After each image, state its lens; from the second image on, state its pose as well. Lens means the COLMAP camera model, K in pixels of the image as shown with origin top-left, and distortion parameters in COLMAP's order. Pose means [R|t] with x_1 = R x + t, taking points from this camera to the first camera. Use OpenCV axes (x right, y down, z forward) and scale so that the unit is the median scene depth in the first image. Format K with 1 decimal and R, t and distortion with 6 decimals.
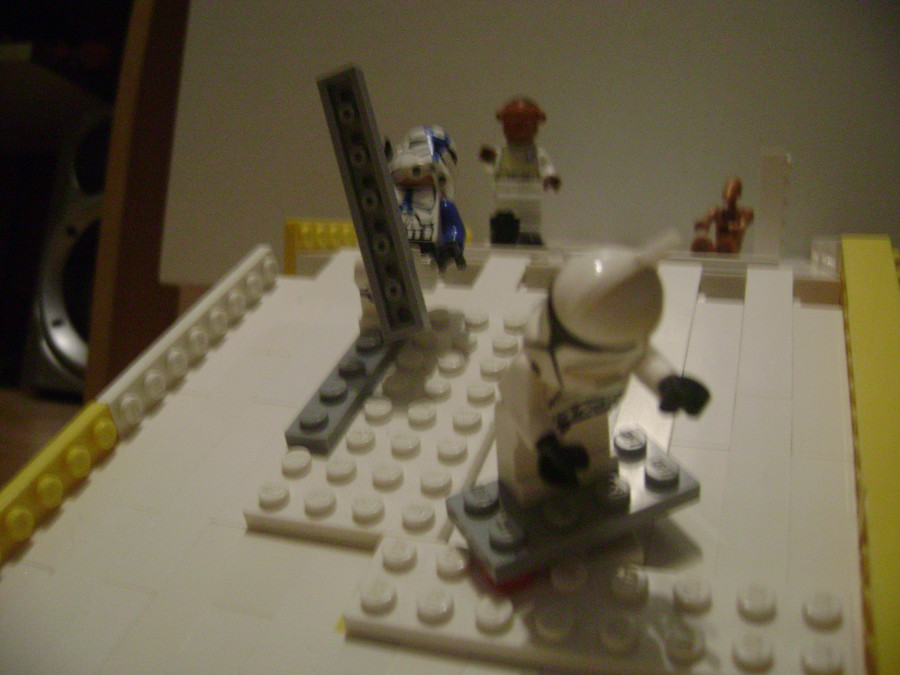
lens RADIAL K [[899.5, 0, 450.0], [0, 899.5, 337.5], [0, 0, 1]] dist [-0.166155, 0.021918]
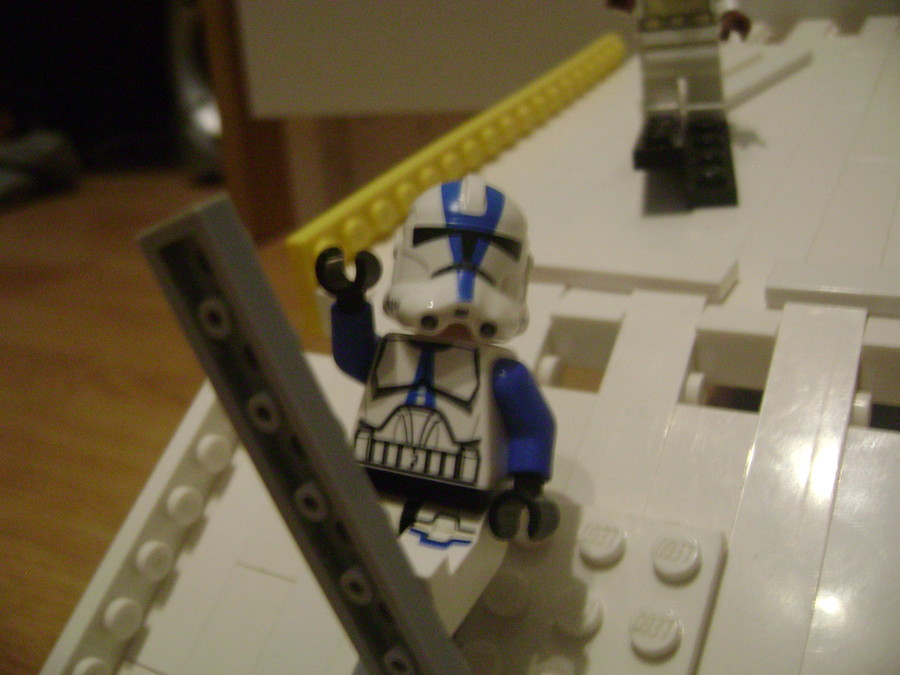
lens RADIAL K [[899.5, 0, 450.0], [0, 899.5, 337.5], [0, 0, 1]] dist [-0.166155, 0.021918]
pose [[0.960623, -0.101376, -0.258702, 0.111723], [0.188816, 0.921231, 0.340120, -0.399580], [0.203845, -0.375574, 0.904097, 0.677628]]
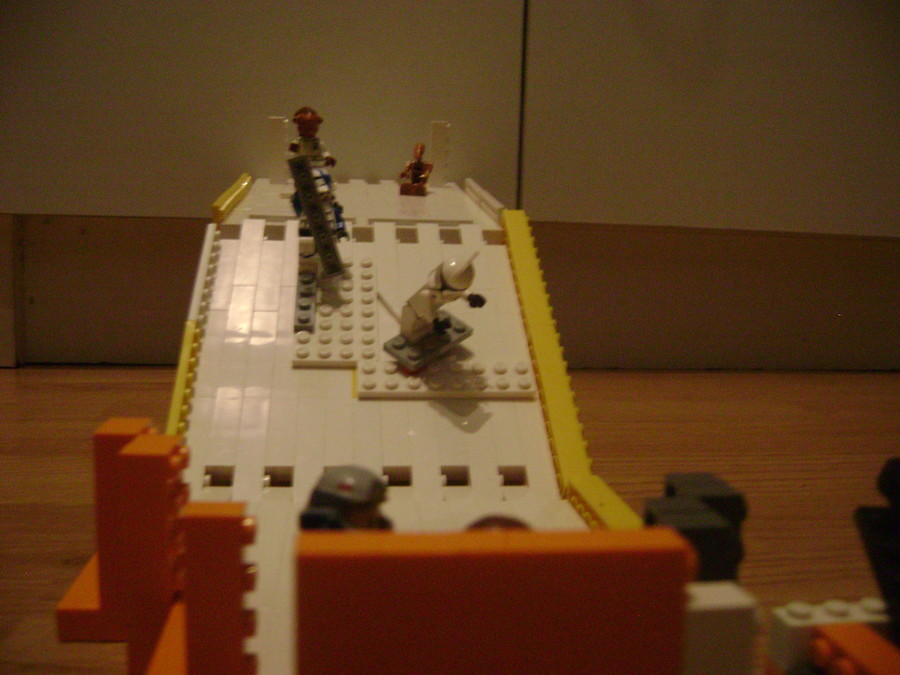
lens RADIAL K [[899.5, 0, 450.0], [0, 899.5, 337.5], [0, 0, 1]] dist [-0.166155, 0.021918]
pose [[0.898918, -0.105373, 0.425256, -0.816066], [0.031631, 0.983722, 0.176890, -0.256679], [-0.436973, -0.145559, 0.887619, -1.220242]]
